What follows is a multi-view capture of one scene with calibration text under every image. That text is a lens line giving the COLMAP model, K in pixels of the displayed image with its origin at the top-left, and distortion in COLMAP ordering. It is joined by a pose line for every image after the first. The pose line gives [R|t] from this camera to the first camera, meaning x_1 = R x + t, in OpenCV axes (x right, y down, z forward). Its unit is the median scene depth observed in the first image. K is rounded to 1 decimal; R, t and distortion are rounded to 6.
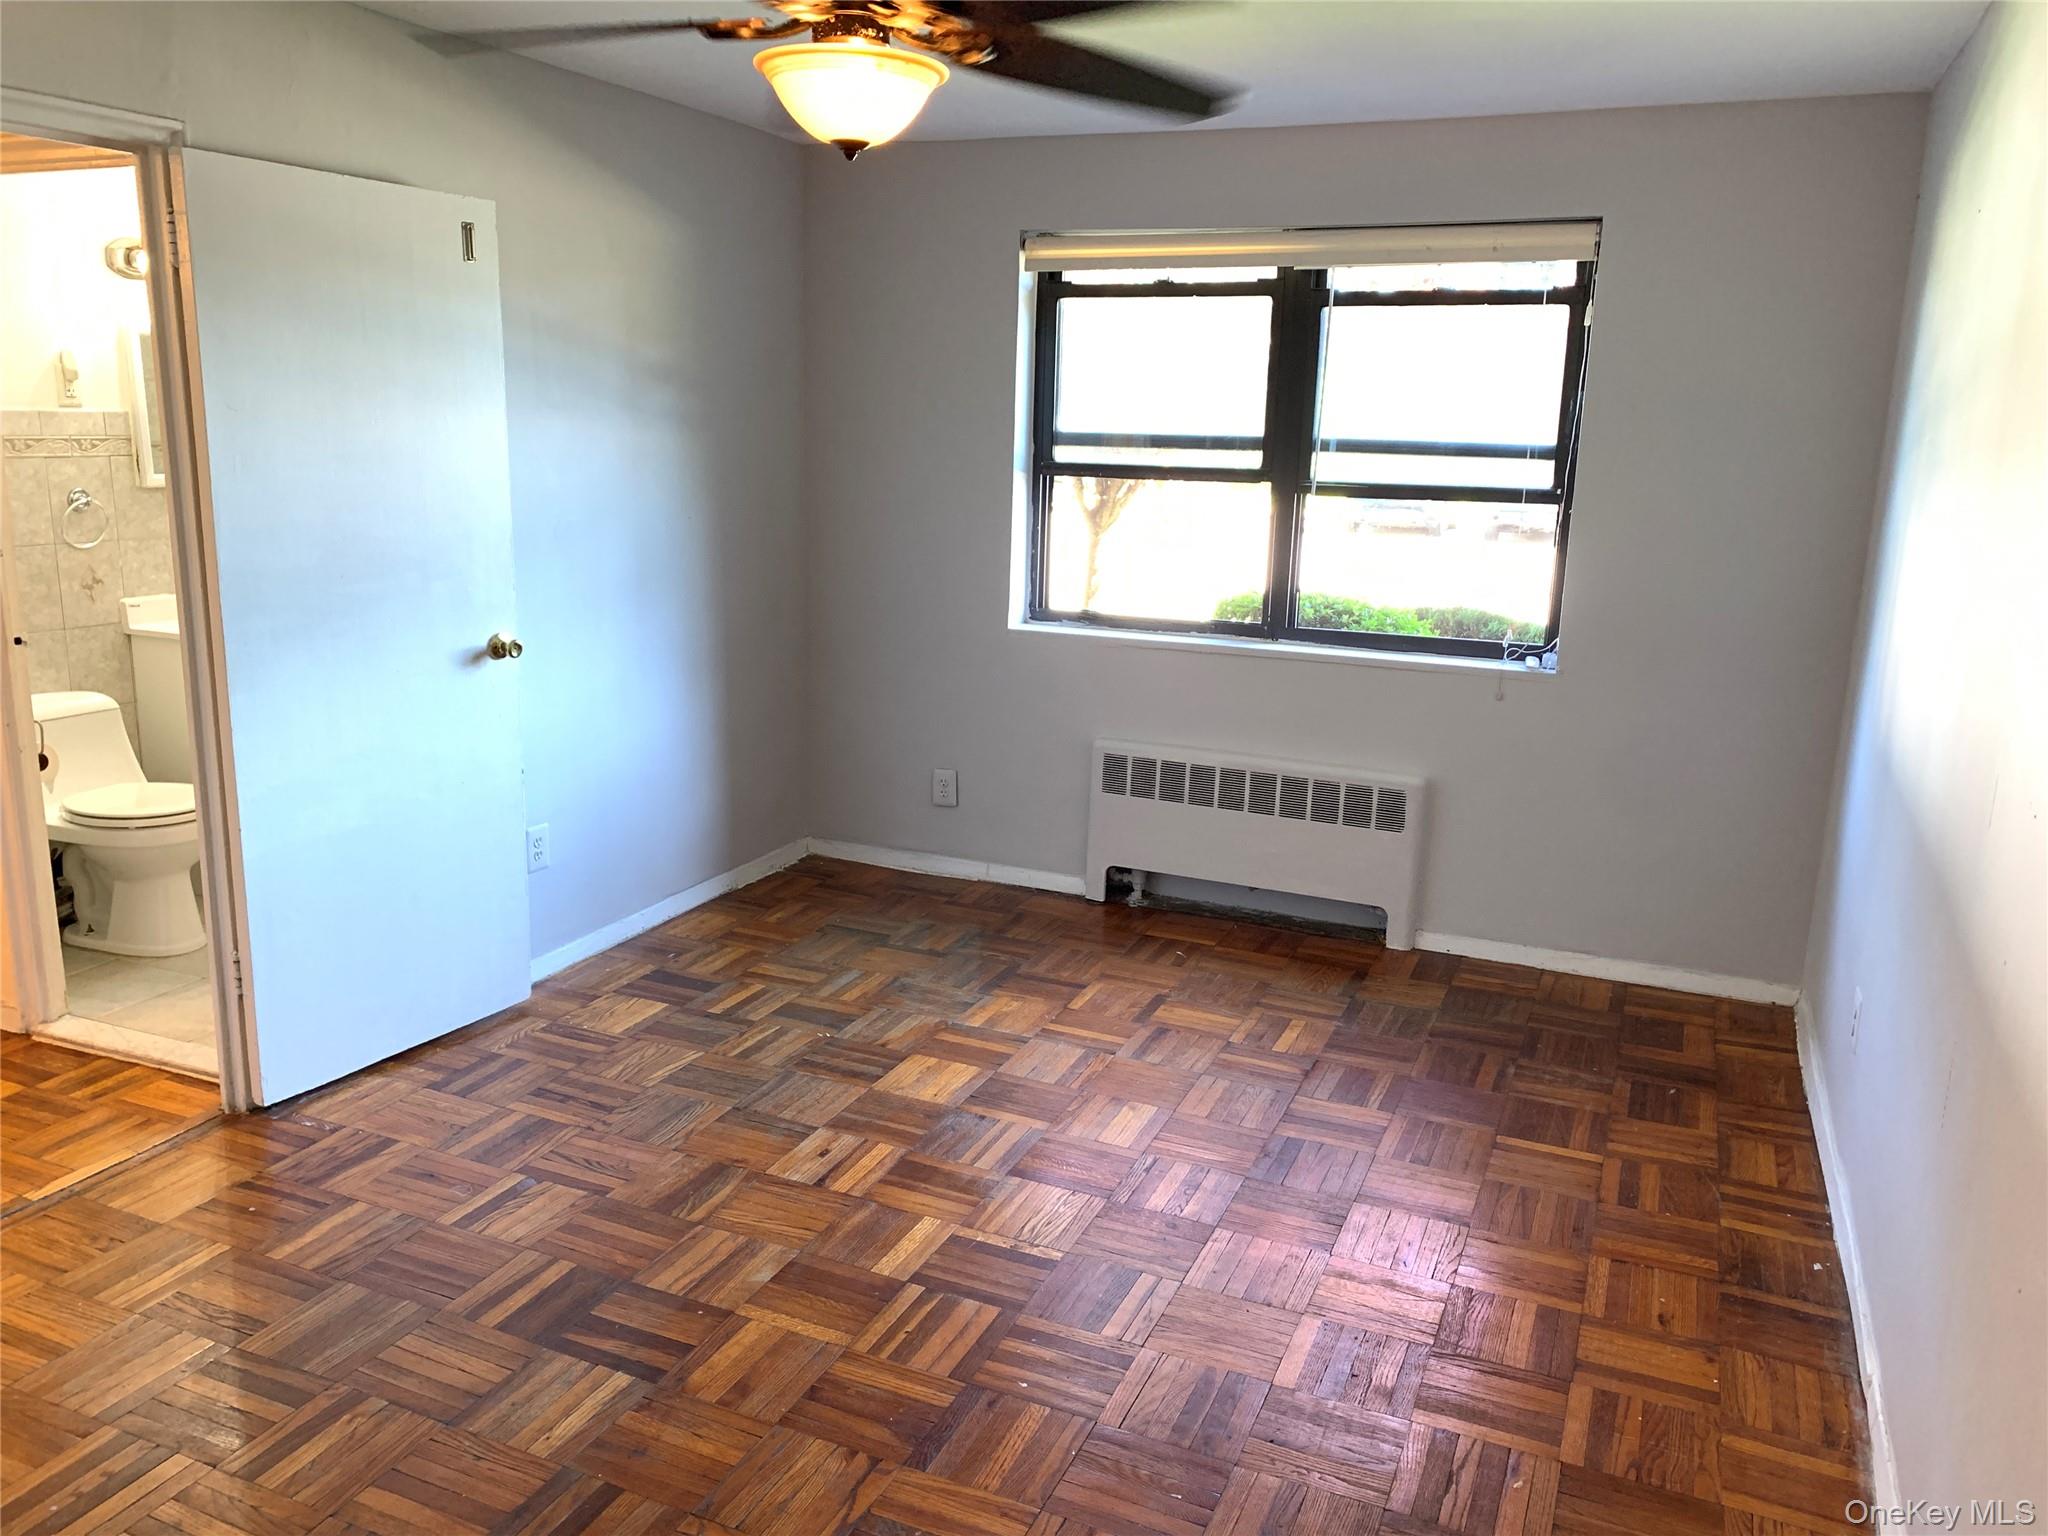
lens RADIAL K [[1562.2, 0, 1024.0], [0, 1562.2, 768.0], [0, 0, 1]] dist [-0.000551, 0.000489]
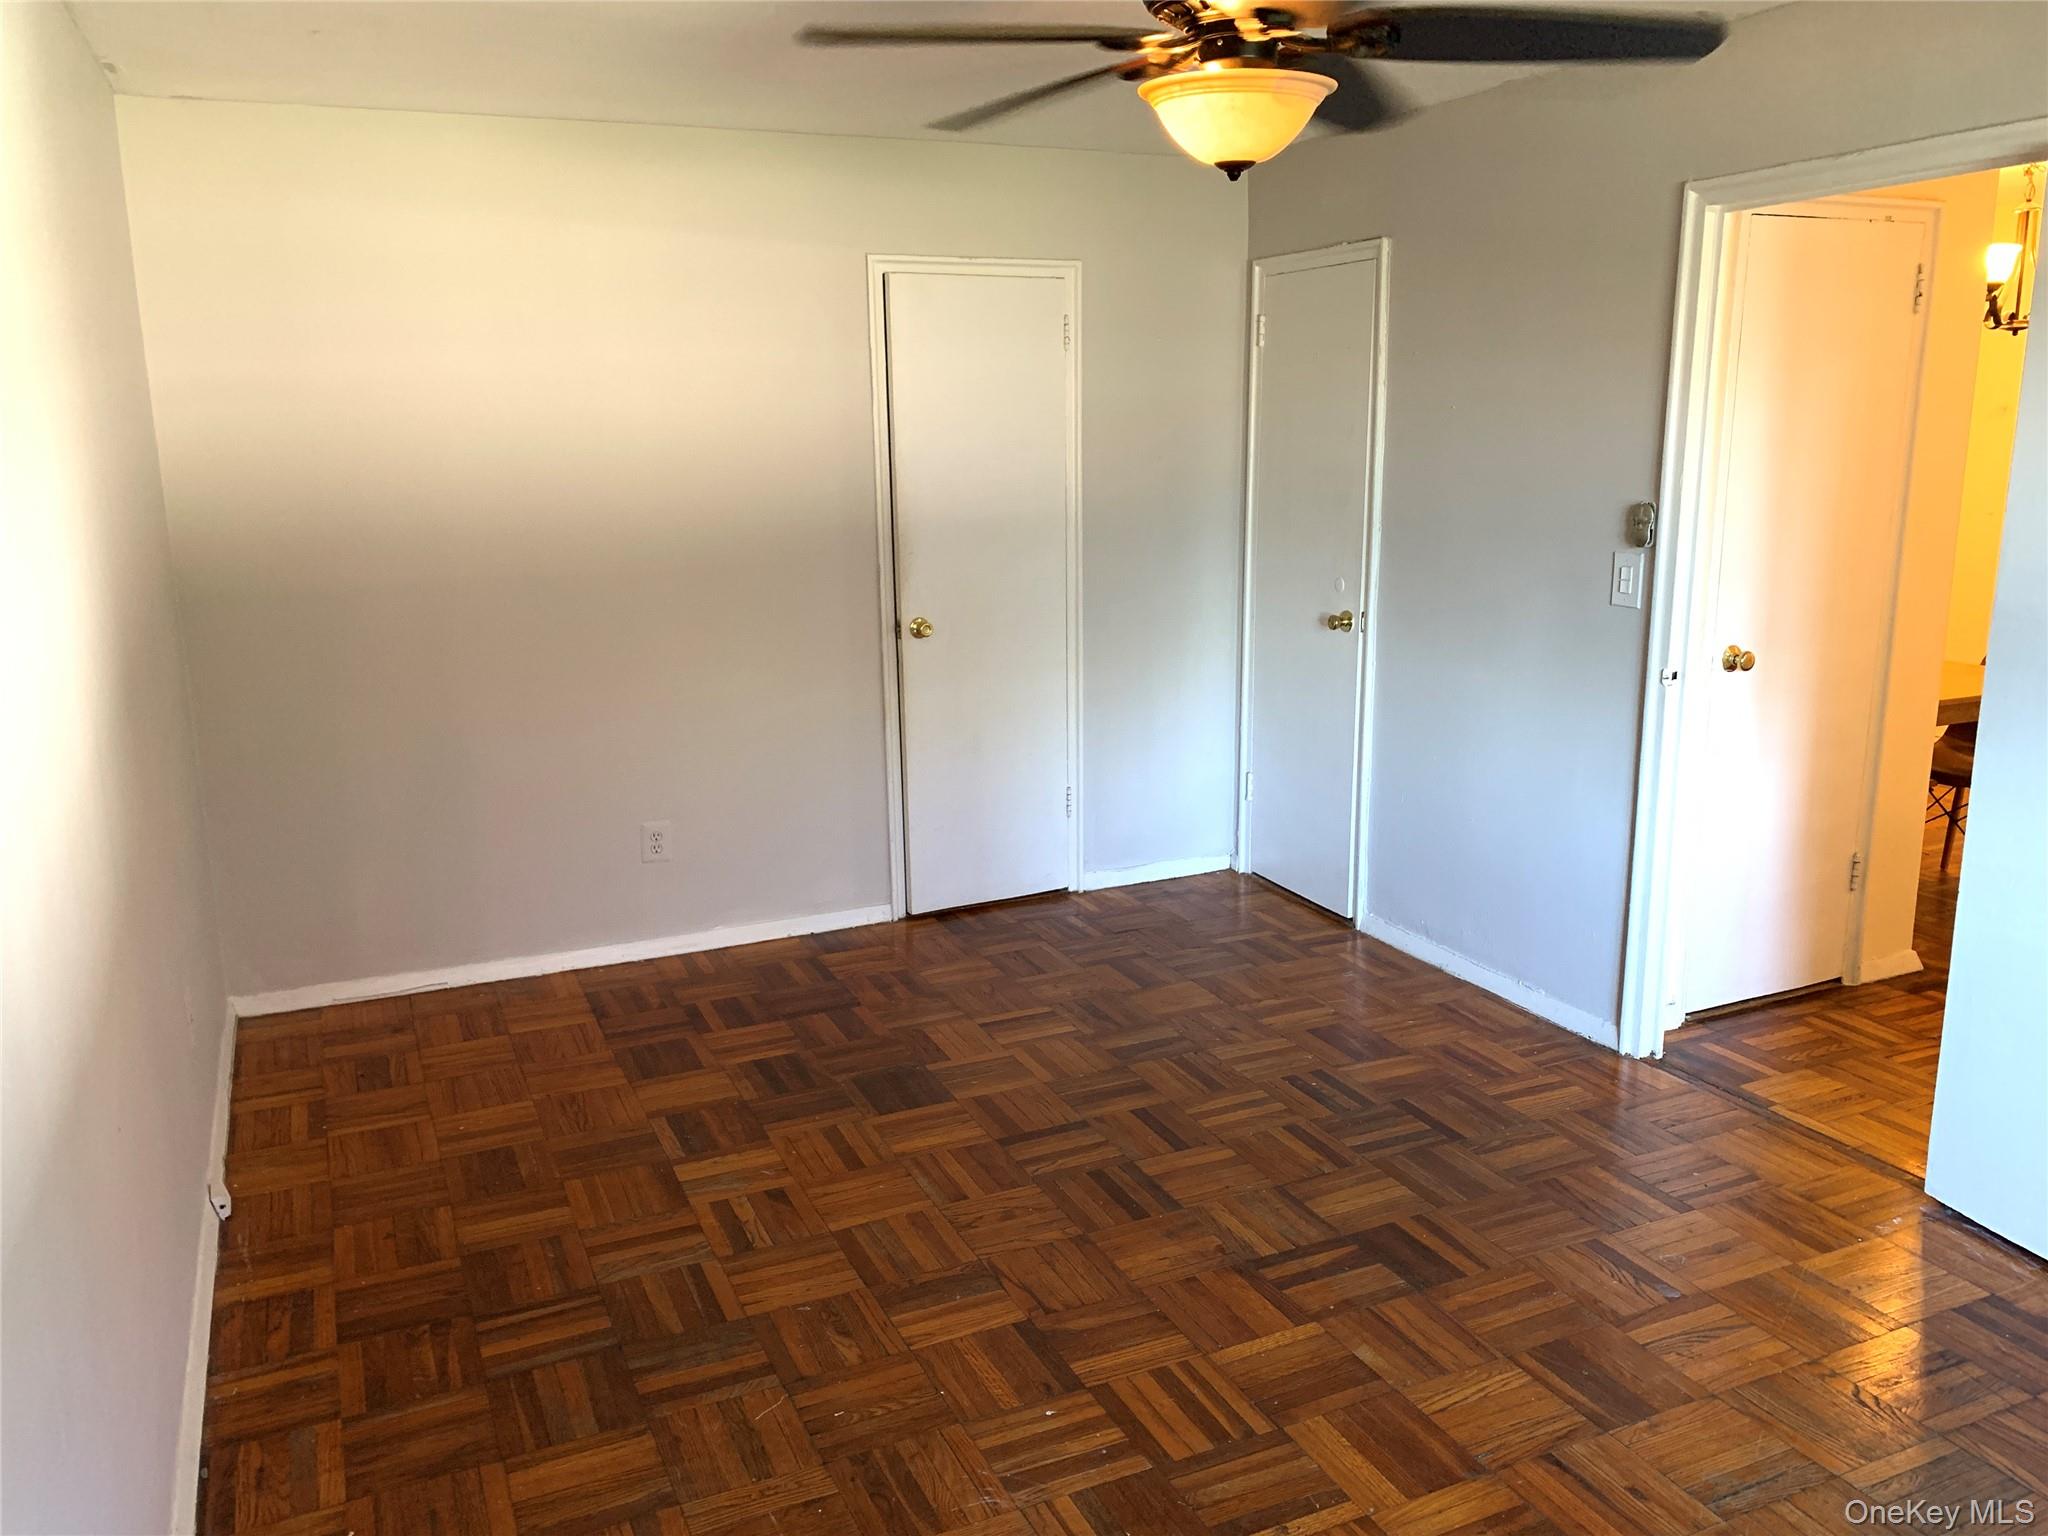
lens RADIAL K [[1562.2, 0, 1024.0], [0, 1562.2, 768.0], [0, 0, 1]] dist [-0.000551, 0.000489]
pose [[-0.664215, 0.144424, -0.733458, 0.626891], [-0.173706, 0.924484, 0.339346, -0.291823], [0.727080, 0.352804, -0.588968, 1.325417]]
